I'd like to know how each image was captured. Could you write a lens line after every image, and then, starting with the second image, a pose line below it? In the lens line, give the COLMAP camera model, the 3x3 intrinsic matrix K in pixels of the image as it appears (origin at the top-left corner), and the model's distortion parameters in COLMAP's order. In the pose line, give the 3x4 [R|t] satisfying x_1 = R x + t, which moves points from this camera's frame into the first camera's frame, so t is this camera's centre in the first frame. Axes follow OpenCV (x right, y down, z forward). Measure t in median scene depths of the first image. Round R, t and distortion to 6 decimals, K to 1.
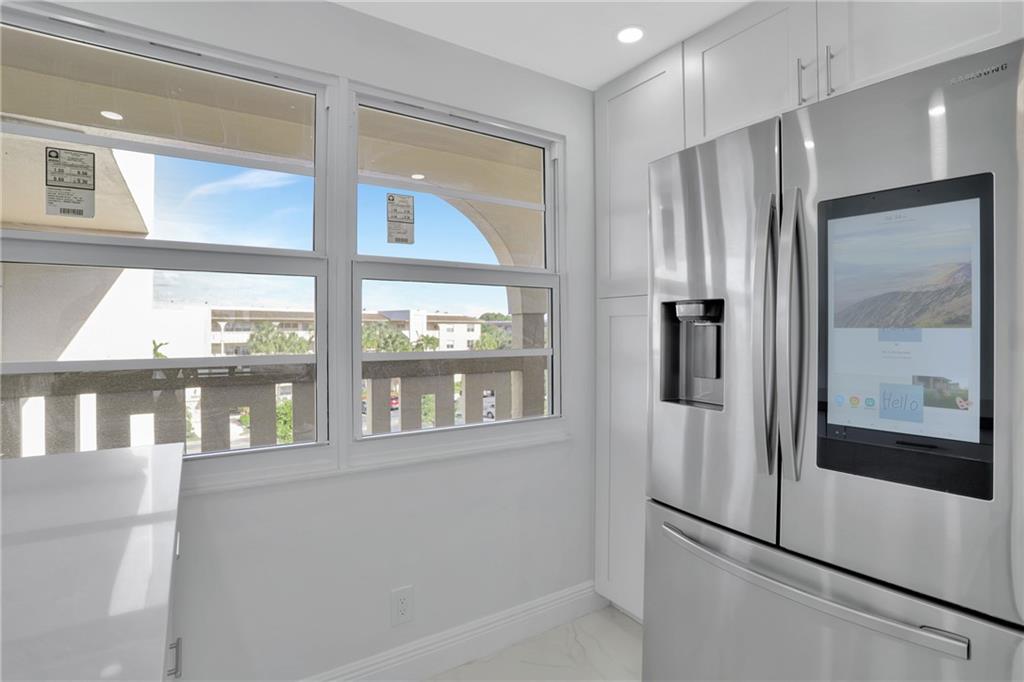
lens RADIAL K [[498.1, 0, 512.8], [0, 498.1, 343.2], [0, 0, 1]] dist [-0.046432, 0.013710]
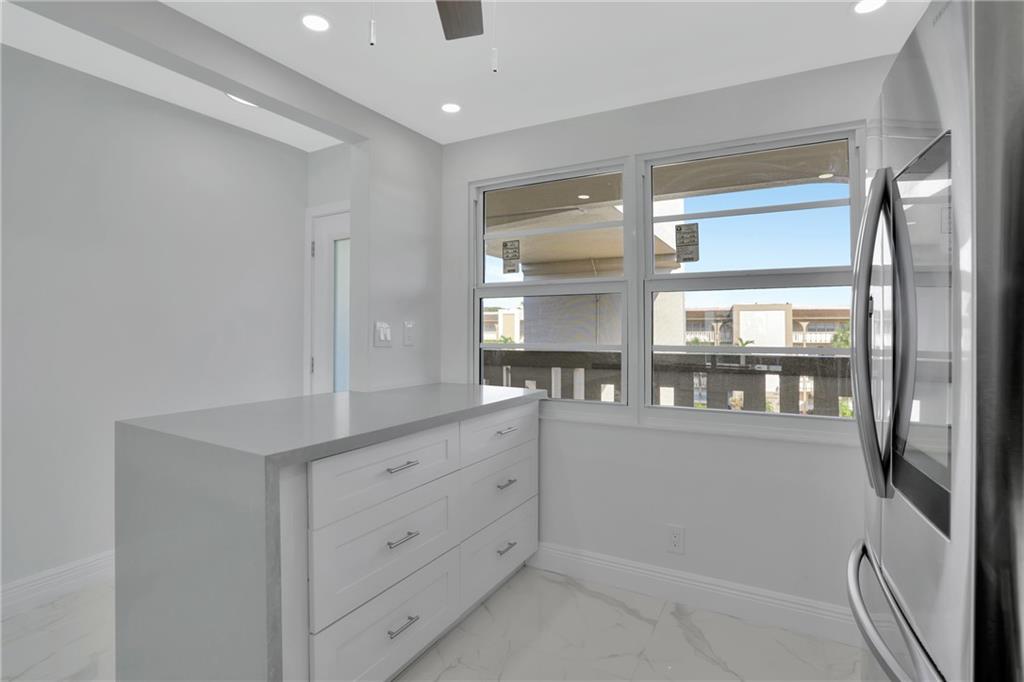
lens RADIAL K [[498.1, 0, 513.1], [0, 498.1, 330.6], [0, 0, 1]] dist [-0.046432, 0.013710]
pose [[0.476843, 0.007409, -0.878957, 0.115731], [-0.029525, 0.999535, -0.007592, -0.000730], [0.878493, 0.029572, 0.476840, 0.002042]]
